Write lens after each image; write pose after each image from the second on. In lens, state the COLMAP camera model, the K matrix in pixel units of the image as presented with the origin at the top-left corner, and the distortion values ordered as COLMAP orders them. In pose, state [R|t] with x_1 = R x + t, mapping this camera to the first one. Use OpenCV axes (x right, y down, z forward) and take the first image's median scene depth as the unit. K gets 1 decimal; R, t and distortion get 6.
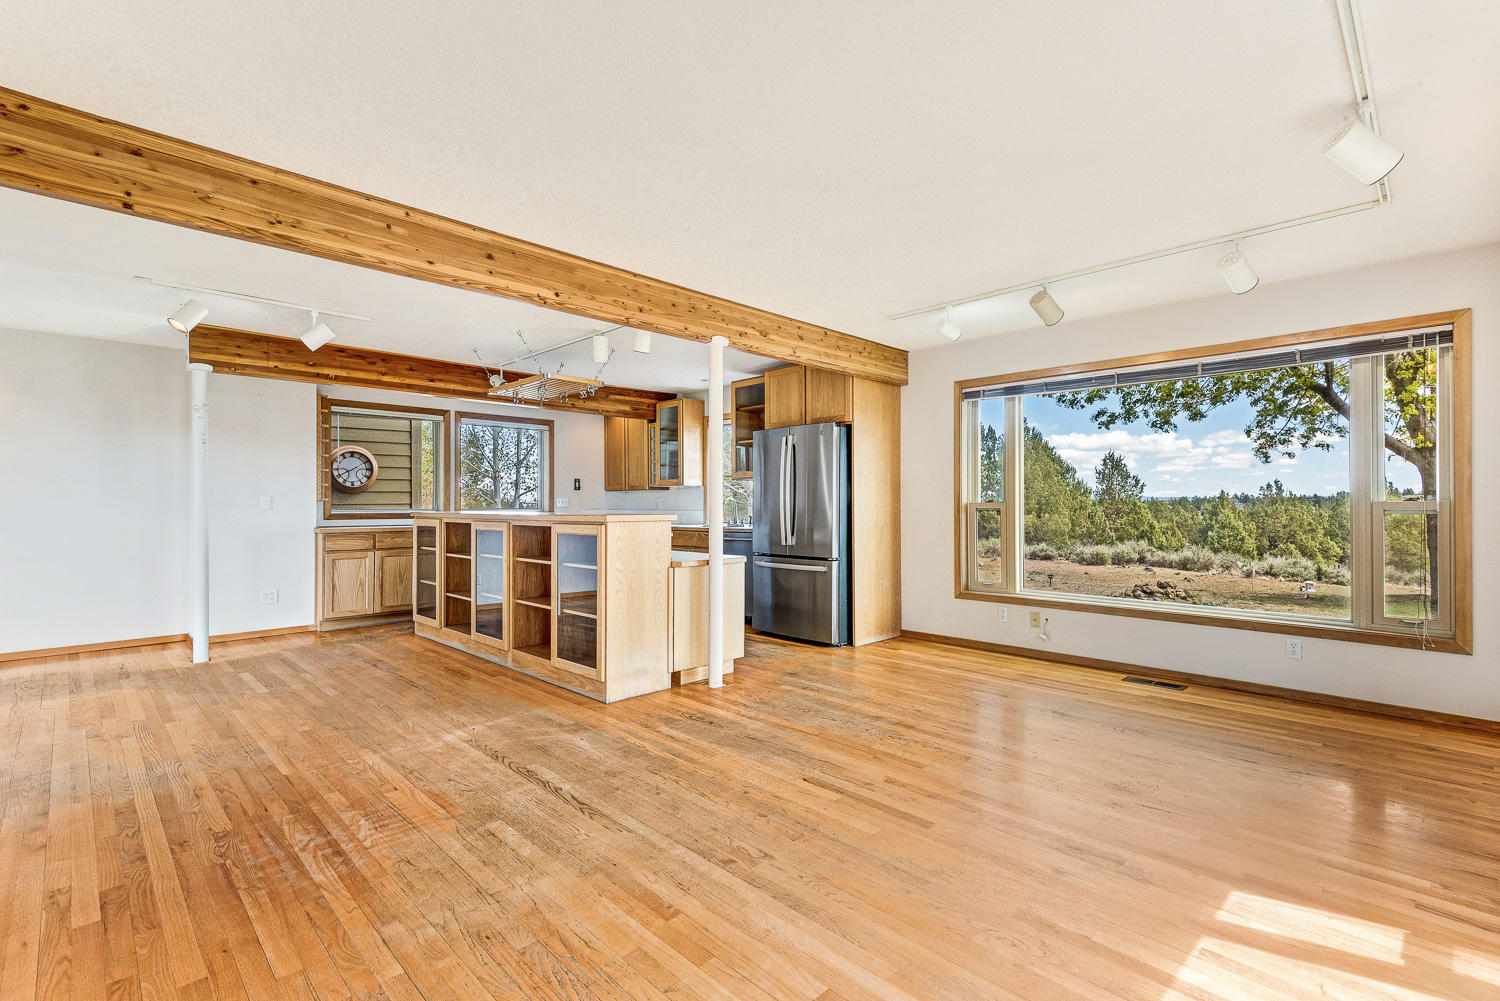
lens RADIAL K [[677.8, 0, 746.9], [0, 677.8, 503.5], [0, 0, 1]] dist [0.040709, -0.022299]
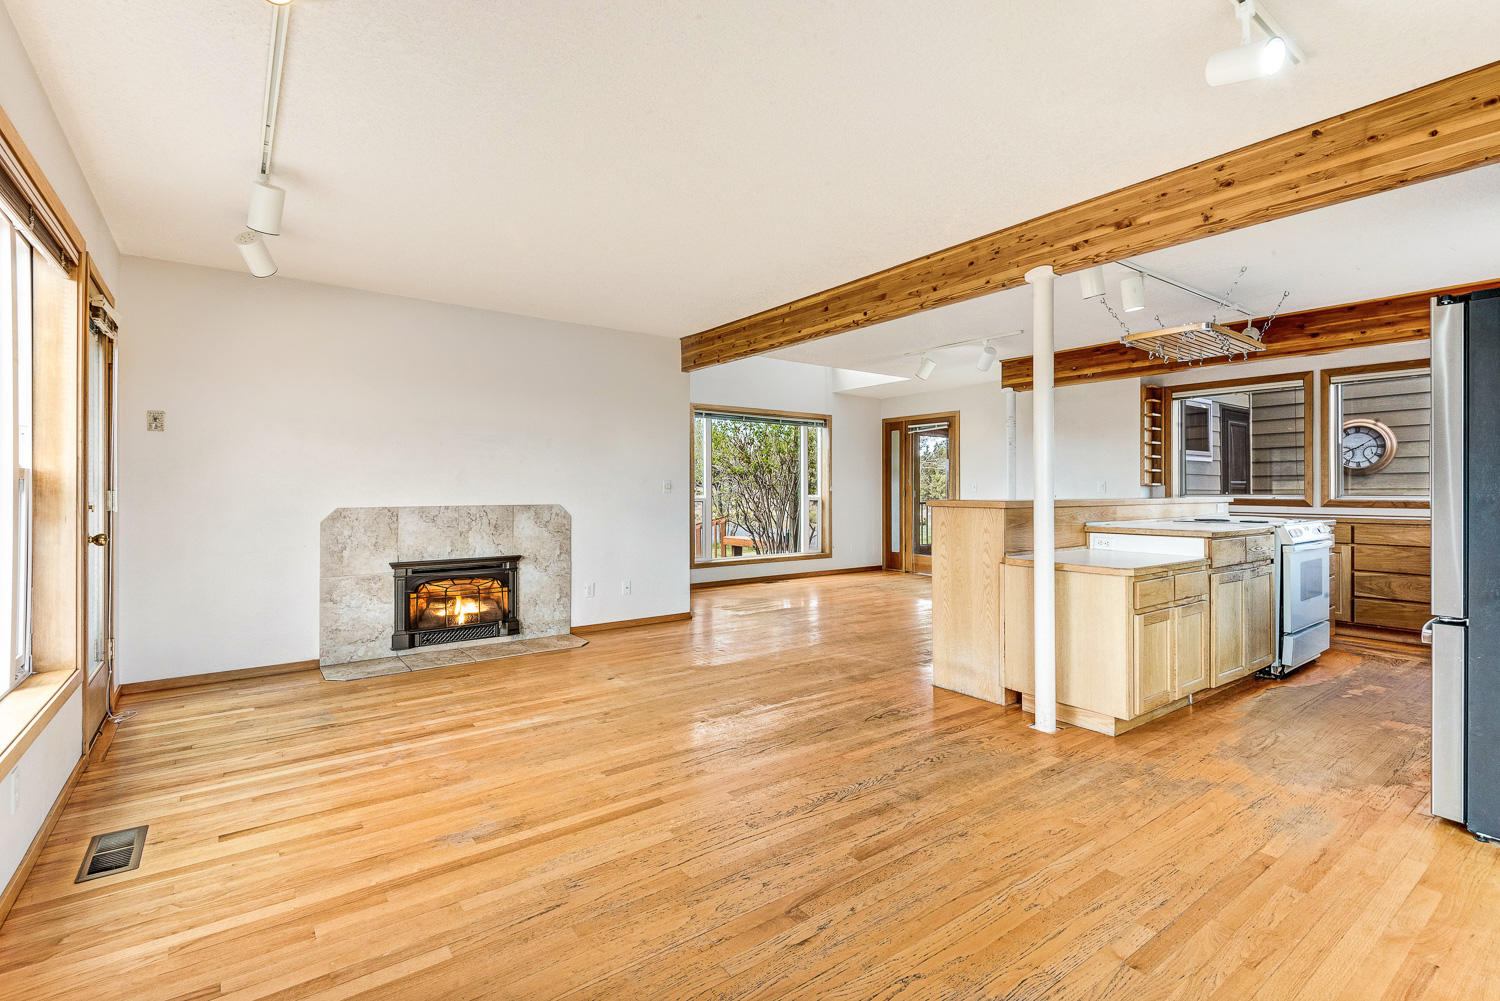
lens RADIAL K [[688.2, 0, 751.5], [0, 688.2, 490.1], [0, 0, 1]] dist [0.017017, -0.013982]
pose [[-0.136545, 0.001359, -0.990633, 0.641801], [0.002011, 0.999997, 0.001095, 0.000551], [0.990632, -0.001842, -0.136547, 0.657443]]
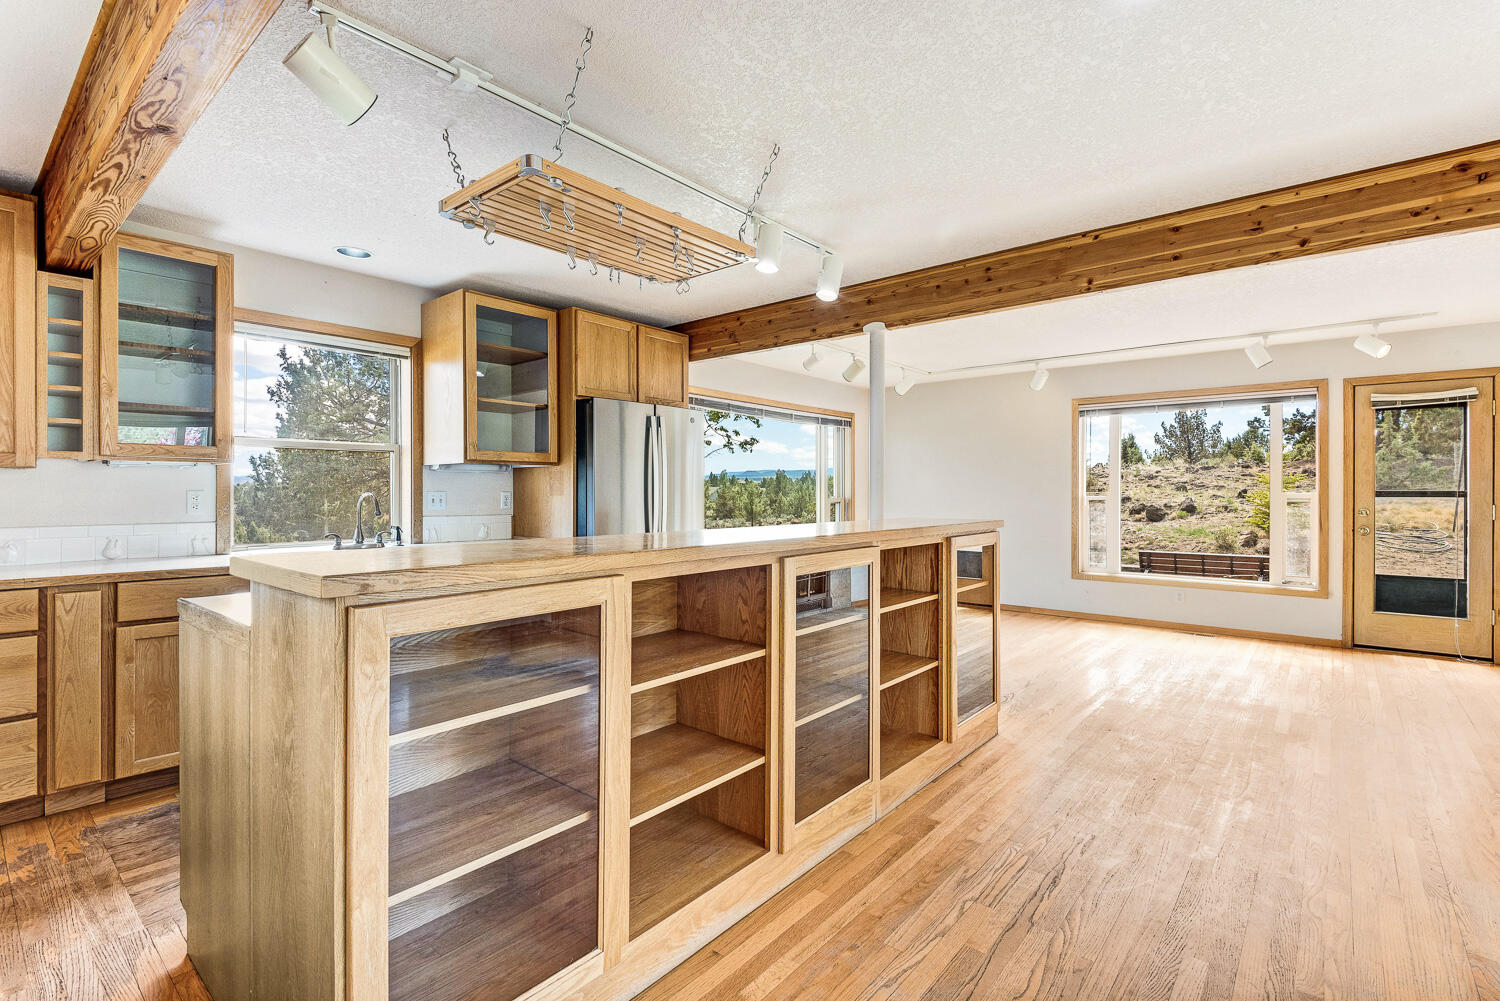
lens RADIAL K [[688.2, 0, 751.5], [0, 688.2, 490.1], [0, 0, 1]] dist [0.017017, -0.013982]
pose [[-0.093174, 0.004879, 0.995638, -0.804832], [-0.001110, 0.999987, -0.005005, -0.012272], [-0.995649, -0.001572, -0.093167, 1.056469]]
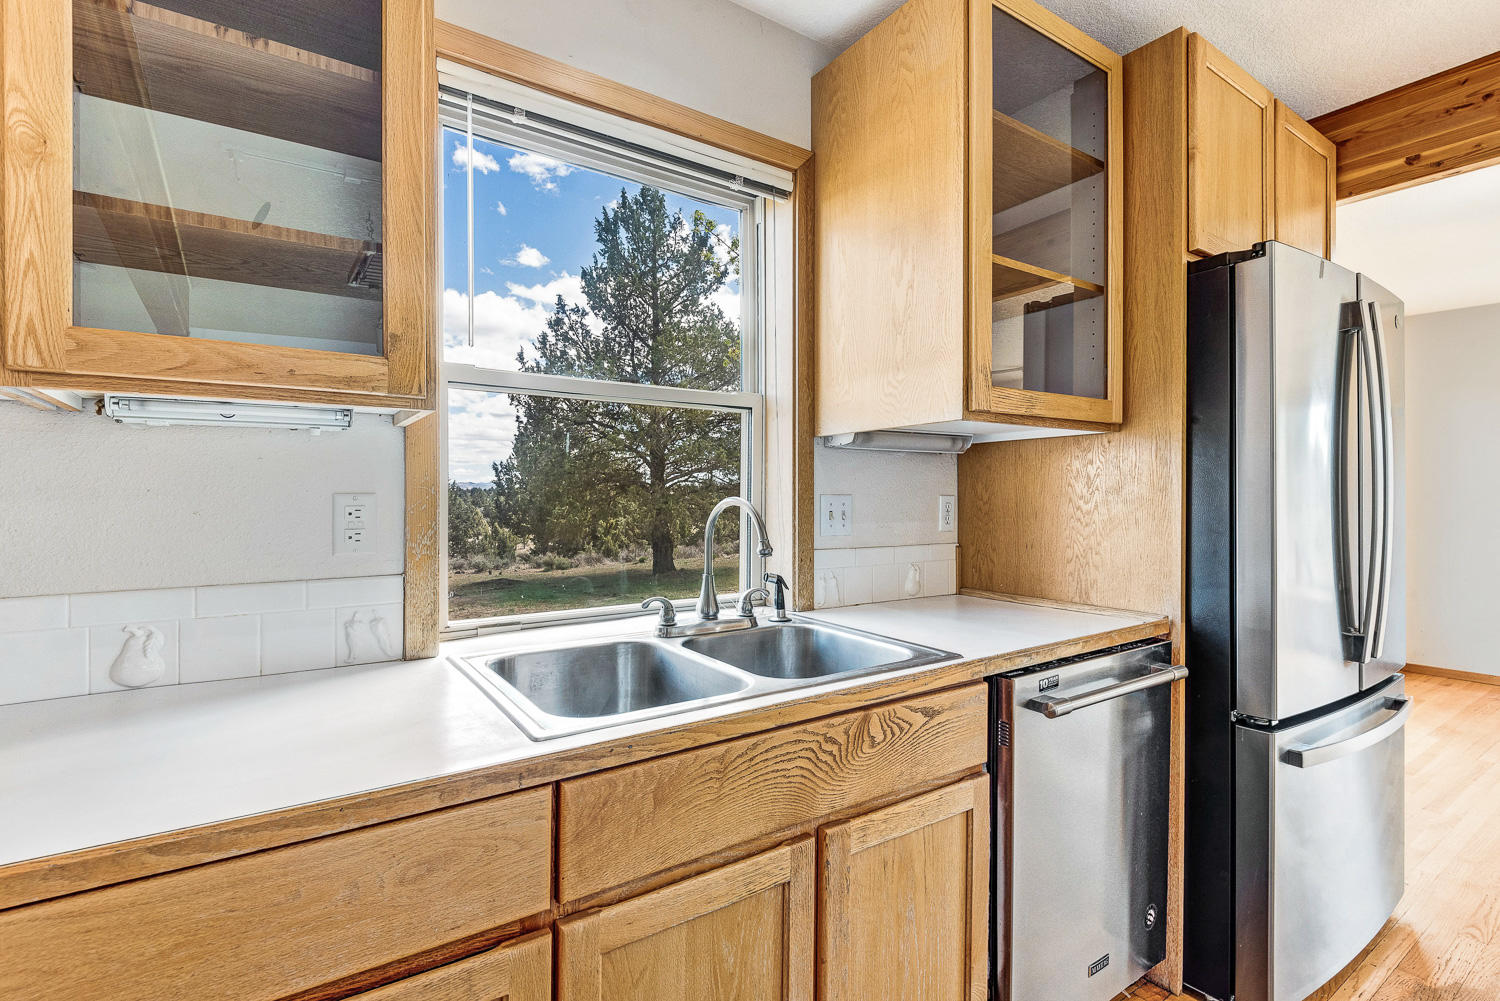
lens RADIAL K [[703.0, 0, 746.7], [0, 703.0, 499.9], [0, 0, 1]] dist [0.020582, -0.014420]
pose [[0.188158, -0.003170, 0.982134, -0.338587], [-0.000562, 0.999994, 0.003335, -0.012551], [-0.982139, -0.001180, 0.188155, 1.327318]]
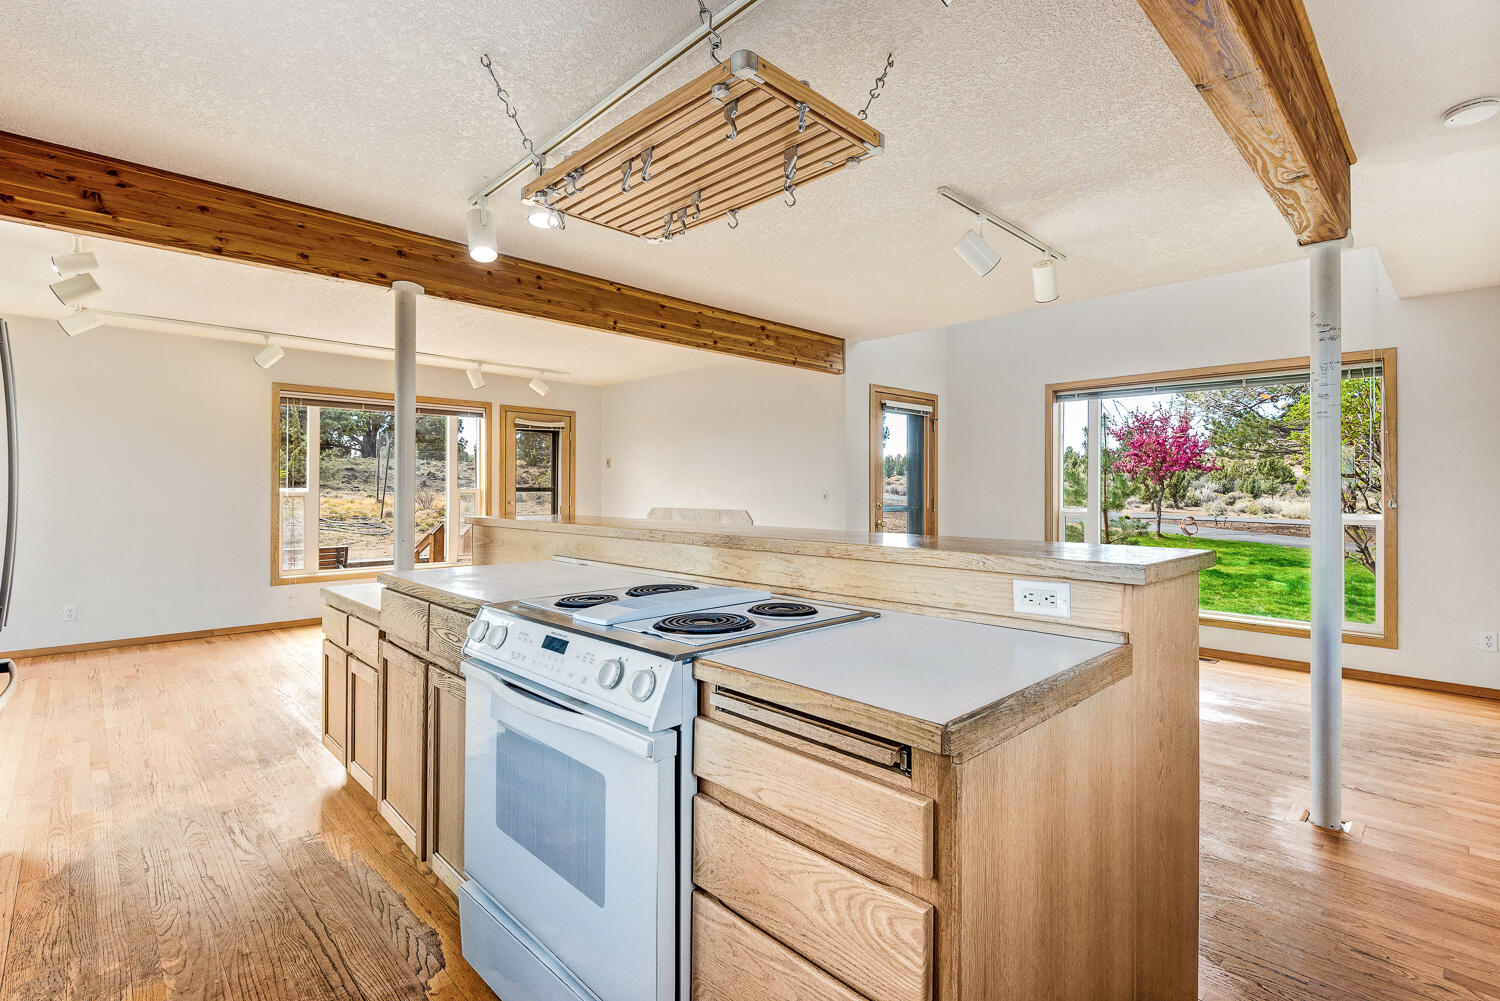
lens RADIAL K [[688.2, 0, 751.5], [0, 688.2, 490.1], [0, 0, 1]] dist [0.017017, -0.013982]
pose [[-0.999937, -0.003929, 0.010540, -0.373175], [-0.003934, 0.999992, -0.000412, -0.012718], [-0.010538, -0.000453, -0.999944, 1.484776]]
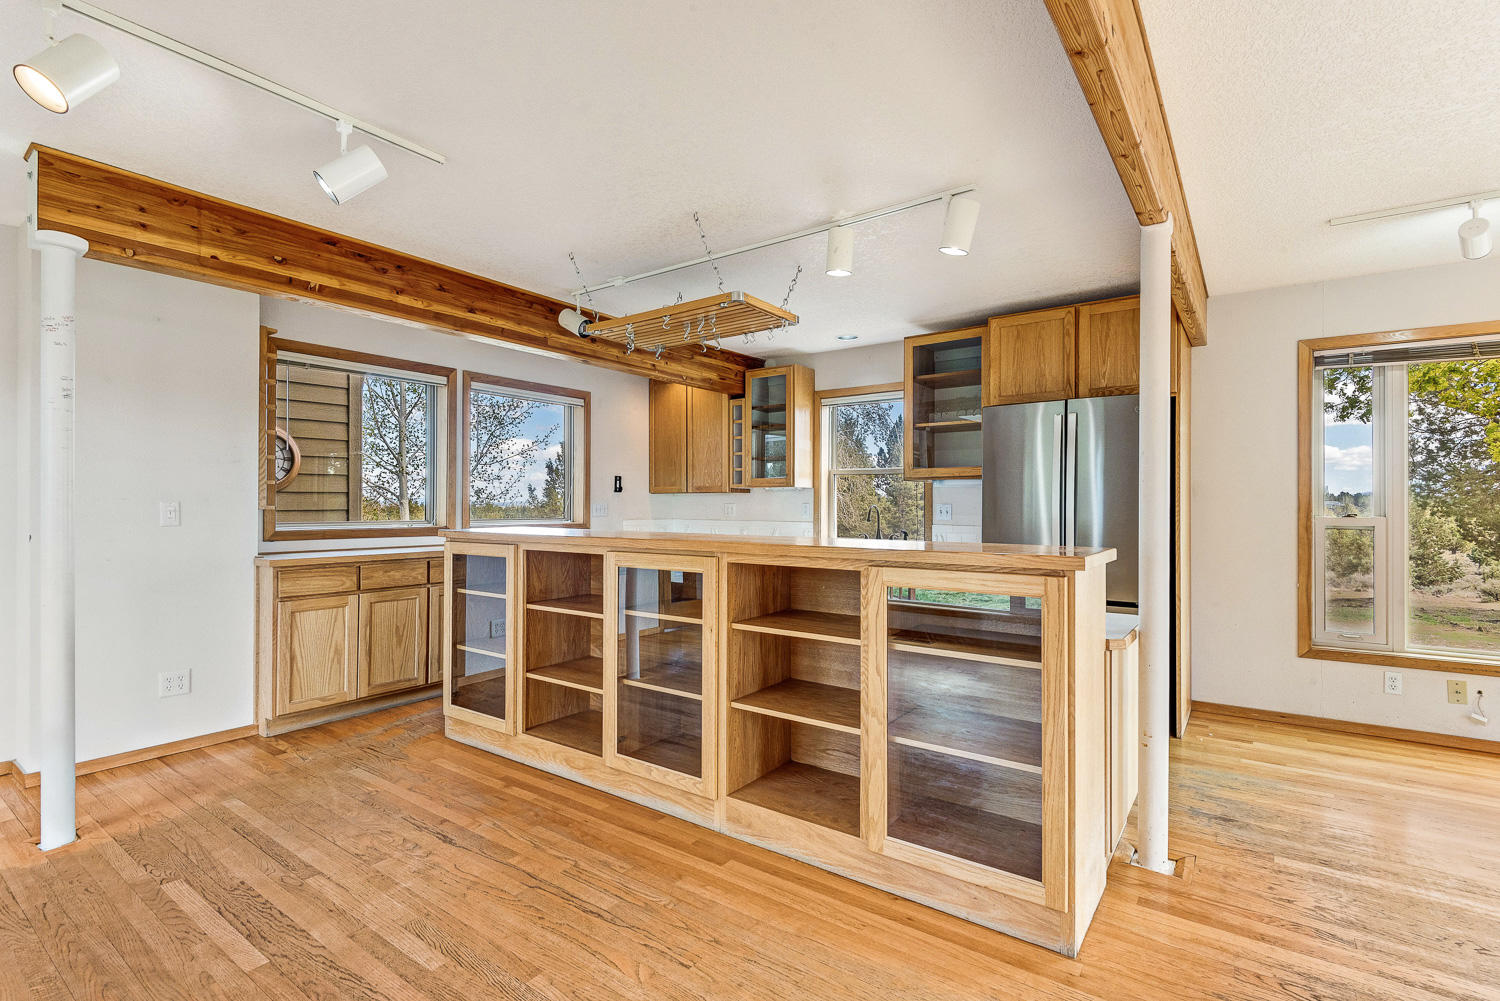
lens RADIAL K [[703.0, 0, 746.7], [0, 703.0, 499.9], [0, 0, 1]] dist [0.020582, -0.014420]
pose [[0.986953, 0.005300, 0.160918, -0.382907], [-0.004498, 0.999976, -0.005342, -0.013349], [-0.160943, 0.004549, 0.986953, 0.417152]]
